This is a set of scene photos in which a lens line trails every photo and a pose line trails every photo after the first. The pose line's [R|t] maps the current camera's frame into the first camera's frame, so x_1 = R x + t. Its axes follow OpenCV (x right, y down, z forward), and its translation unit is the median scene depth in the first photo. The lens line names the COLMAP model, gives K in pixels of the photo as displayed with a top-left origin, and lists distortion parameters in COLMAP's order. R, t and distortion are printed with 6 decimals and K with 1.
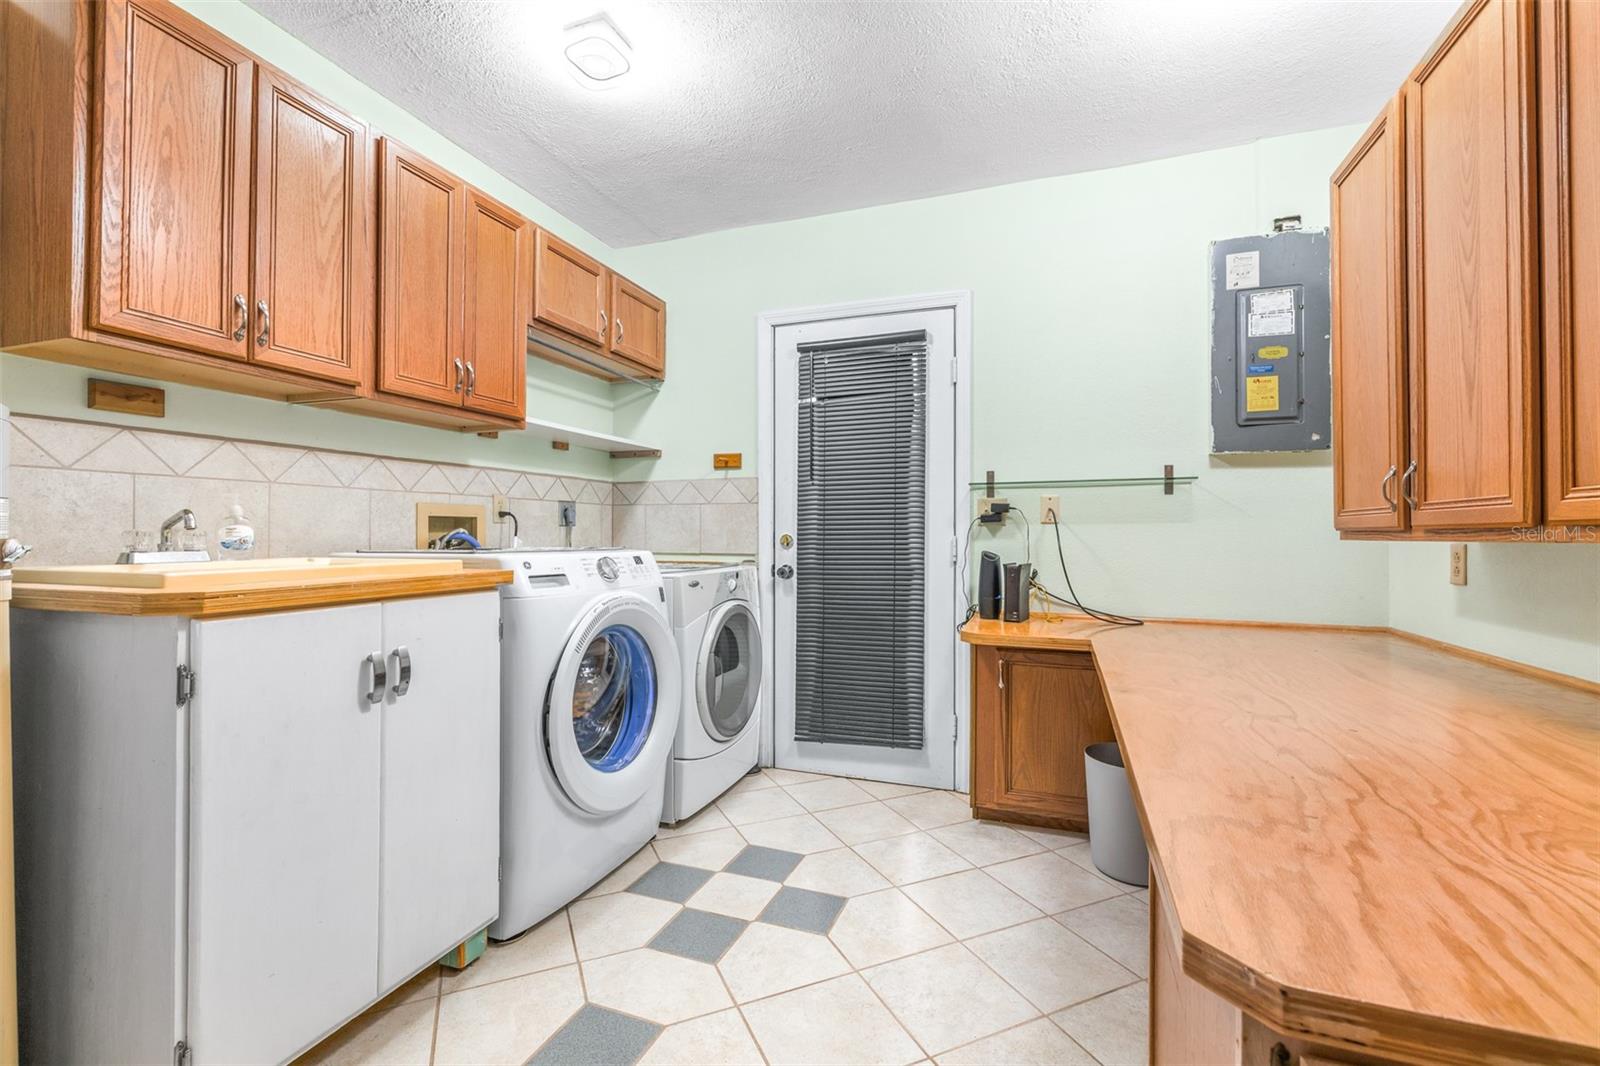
lens RADIAL K [[693.5, 0, 803.5], [0, 693.5, 528.2], [0, 0, 1]] dist [0.001350, 0.000230]
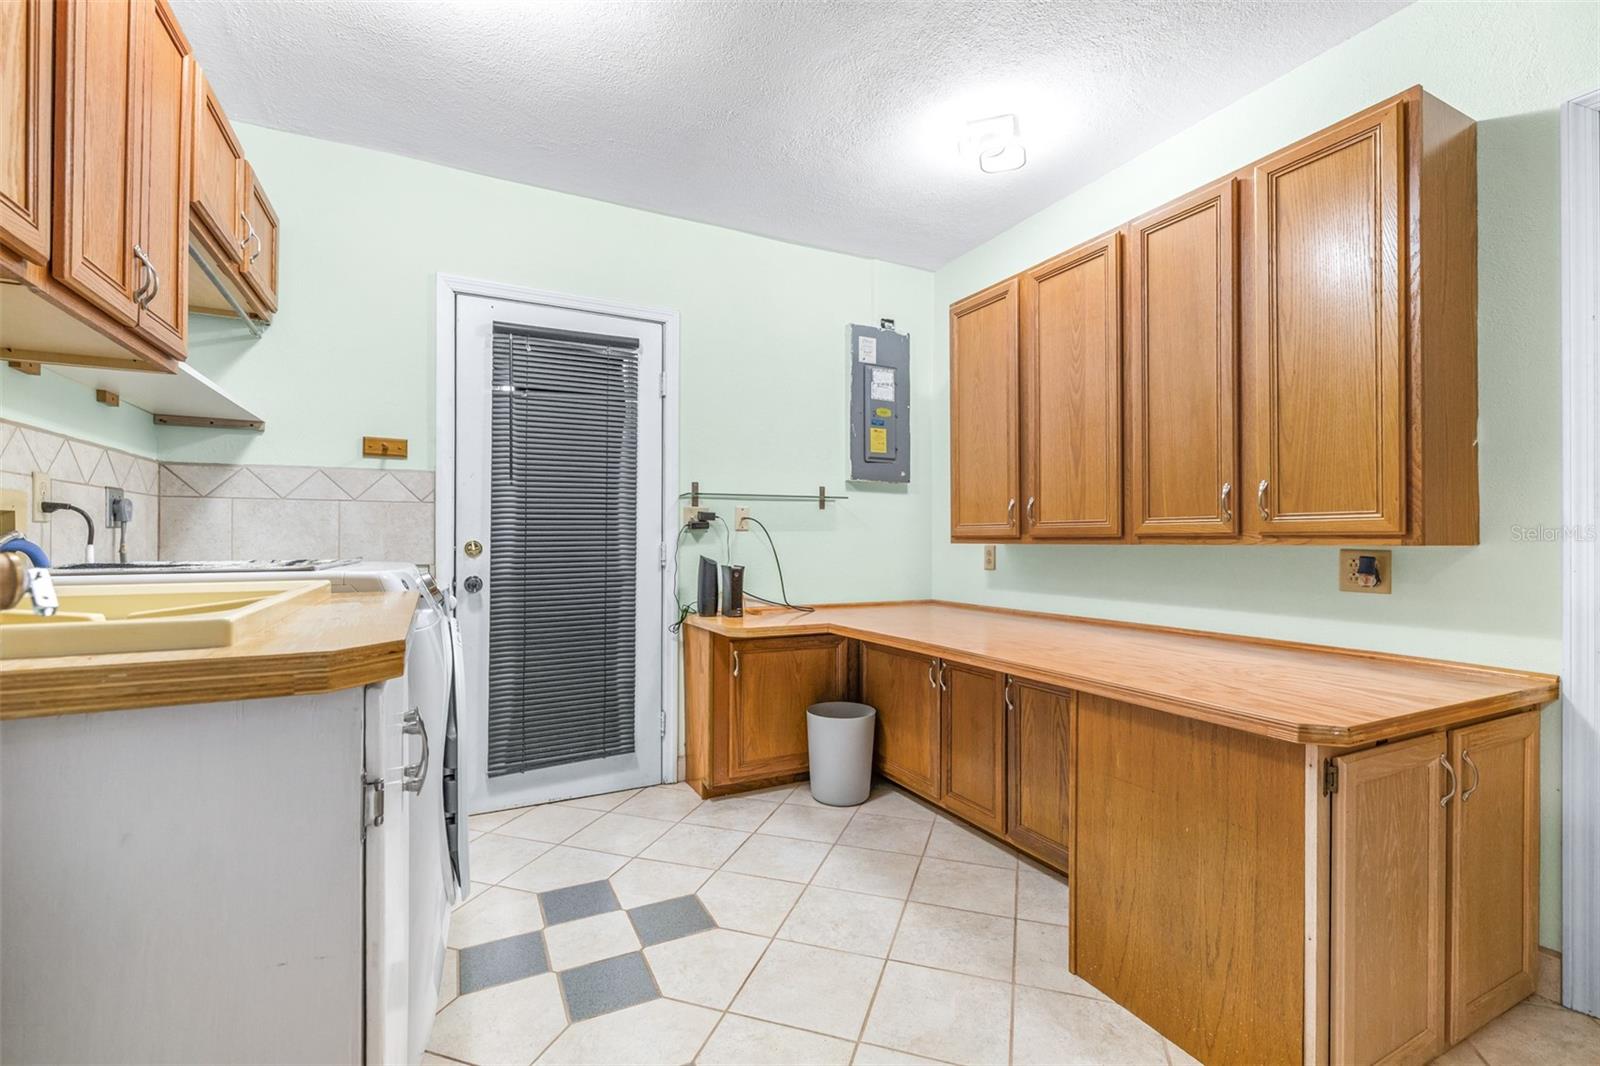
lens RADIAL K [[693.5, 0, 803.9], [0, 693.5, 536.5], [0, 0, 1]] dist [0.001350, 0.000230]
pose [[0.677381, 0.002239, 0.735629, -0.425532], [-0.005814, 0.999980, 0.002311, -0.000455], [-0.735609, -0.005842, 0.677381, 0.135749]]
